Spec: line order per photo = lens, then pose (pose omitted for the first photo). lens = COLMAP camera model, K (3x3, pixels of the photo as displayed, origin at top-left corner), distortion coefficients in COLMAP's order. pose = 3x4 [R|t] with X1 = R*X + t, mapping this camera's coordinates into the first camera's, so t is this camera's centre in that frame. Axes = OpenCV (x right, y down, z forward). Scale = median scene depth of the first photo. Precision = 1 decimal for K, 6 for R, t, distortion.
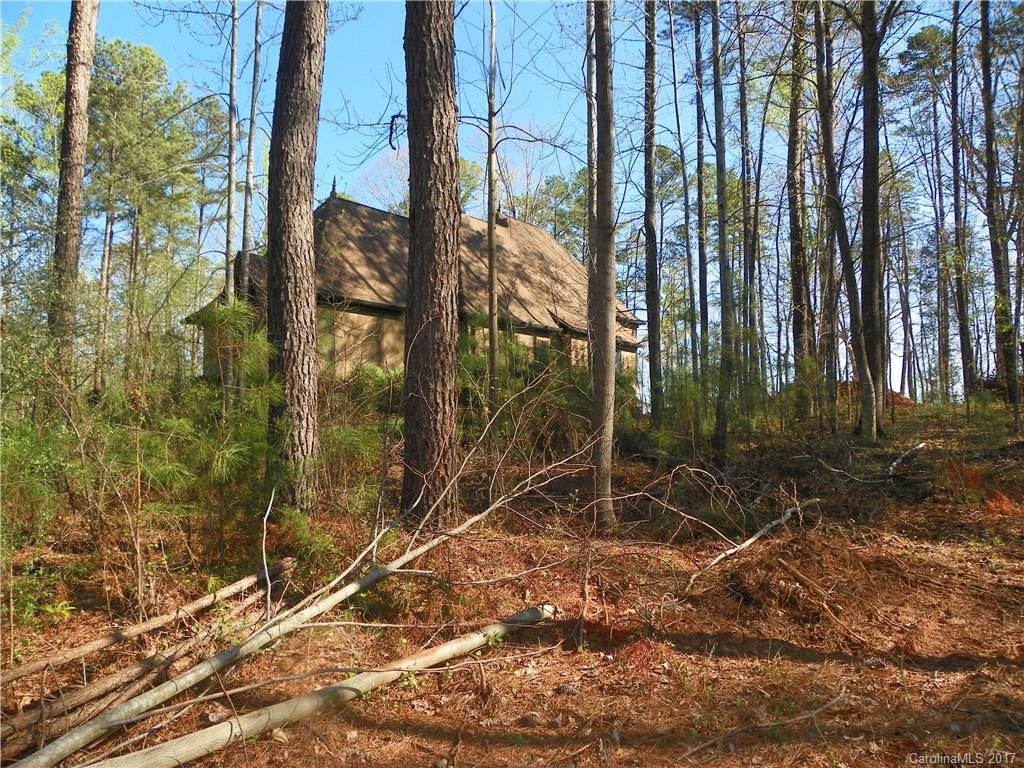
lens RADIAL K [[748.7, 0, 512.0], [0, 748.7, 384.0], [0, 0, 1]] dist [-0.084003, 0.003885]
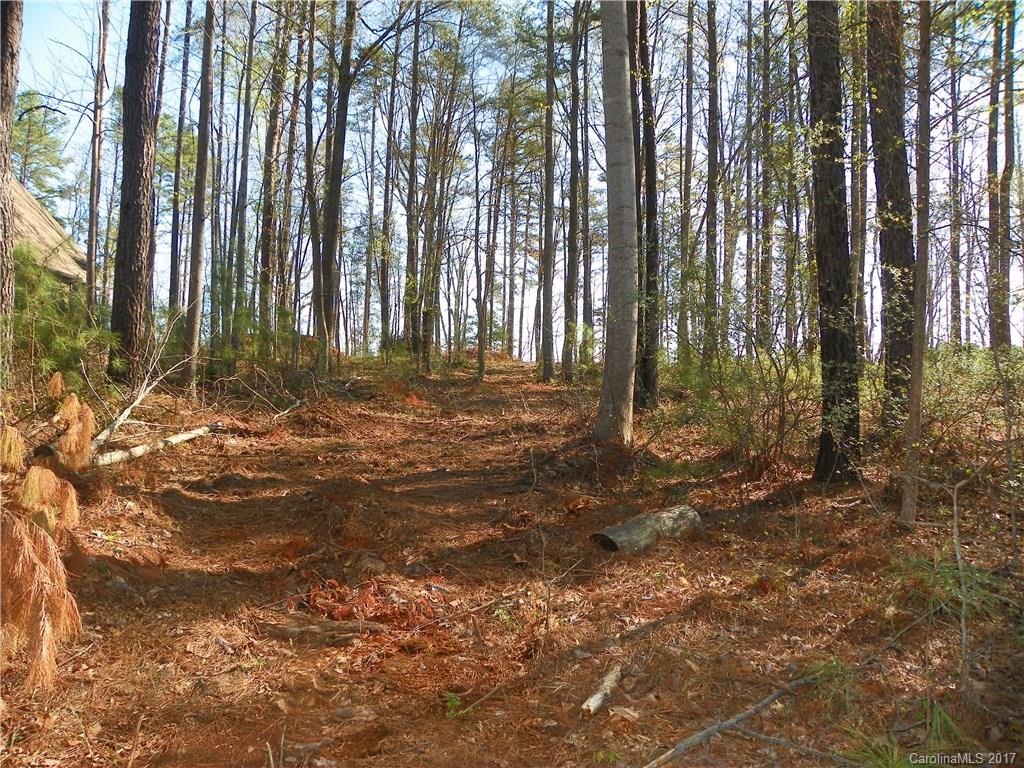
lens RADIAL K [[748.7, 0, 512.0], [0, 748.7, 384.0], [0, 0, 1]] dist [-0.084003, 0.003885]
pose [[0.737279, 0.013391, 0.675456, -0.092643], [-0.054787, 0.997696, 0.040022, 0.009512], [-0.673364, -0.066513, 0.736313, -0.126142]]
